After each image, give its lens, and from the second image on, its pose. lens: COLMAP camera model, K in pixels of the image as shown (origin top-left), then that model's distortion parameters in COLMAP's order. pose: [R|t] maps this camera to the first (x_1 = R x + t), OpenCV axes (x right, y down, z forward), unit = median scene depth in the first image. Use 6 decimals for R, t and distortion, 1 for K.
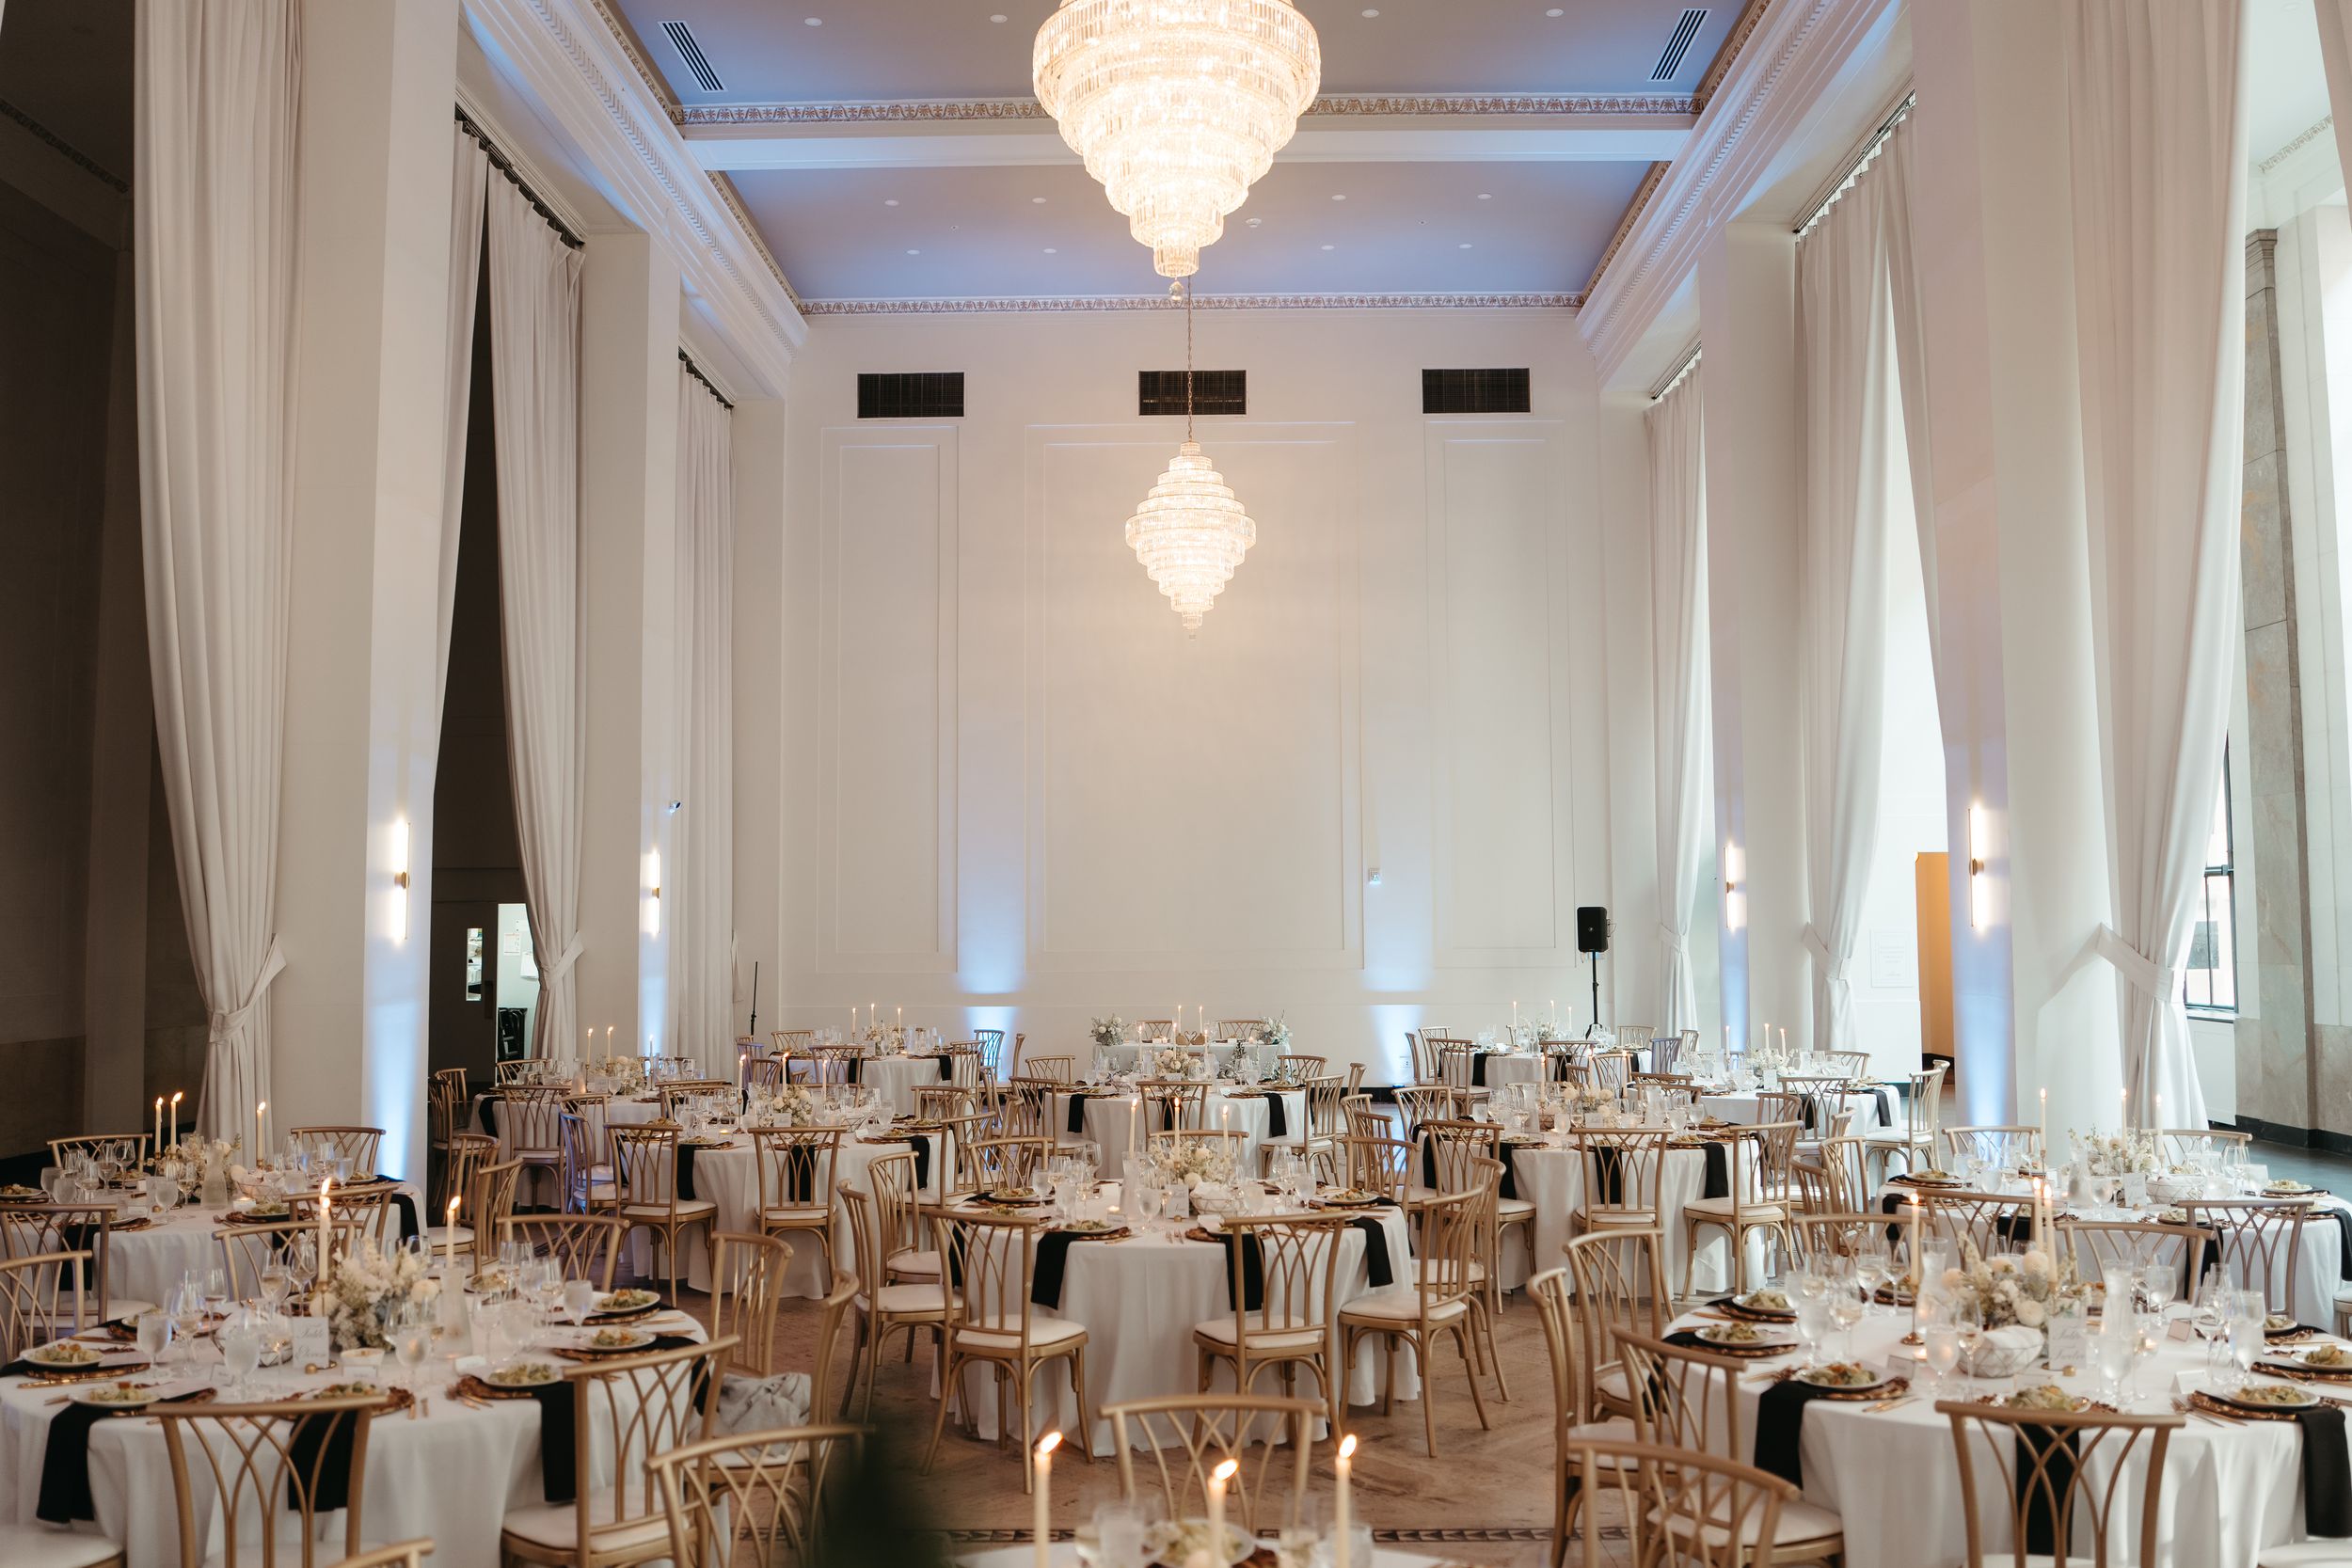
lens RADIAL K [[1862.1, 0, 1192.6], [0, 1862.1, 785.7], [0, 0, 1]] dist [-0.069687, -0.005134]
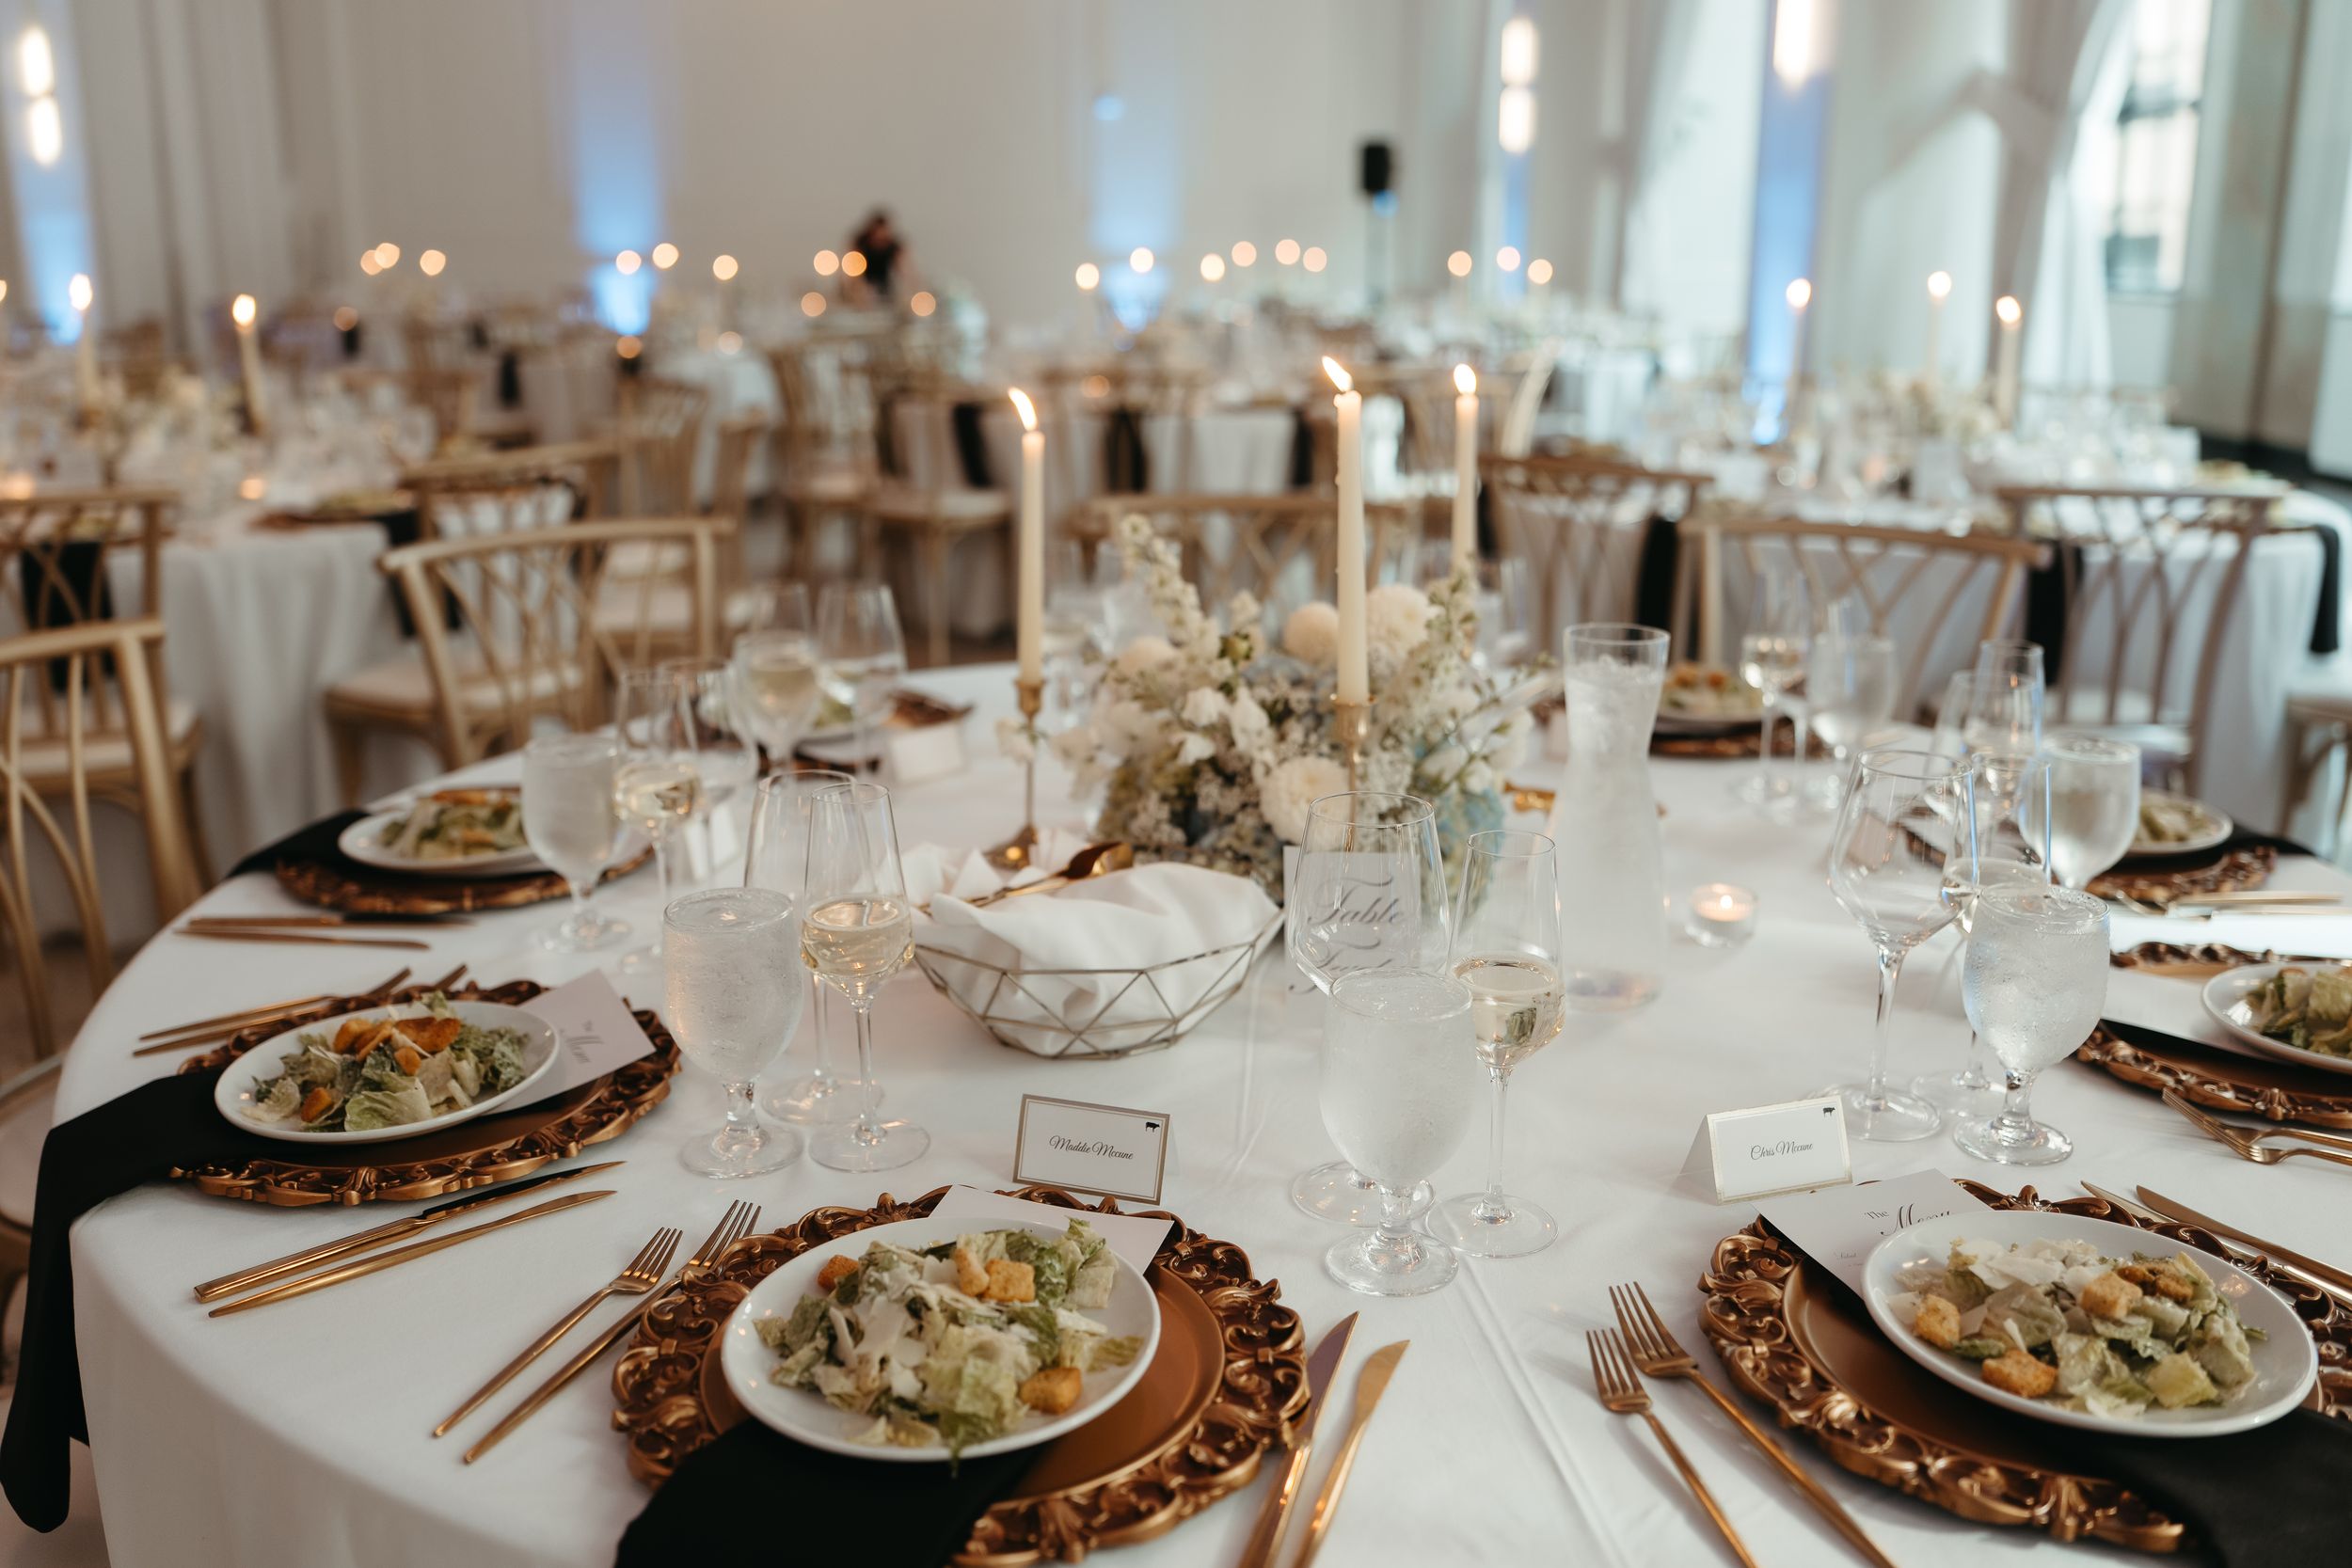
lens RADIAL K [[1897.3, 0, 1176.0], [0, 1897.3, 784.0], [0, 0, 1]] dist [-0.102612, -0.000209]
pose [[0.999546, -0.003891, 0.029878, 0.298635], [-0.006770, 0.937264, 0.348555, 0.128213], [-0.029360, -0.348599, 0.936812, 0.504053]]
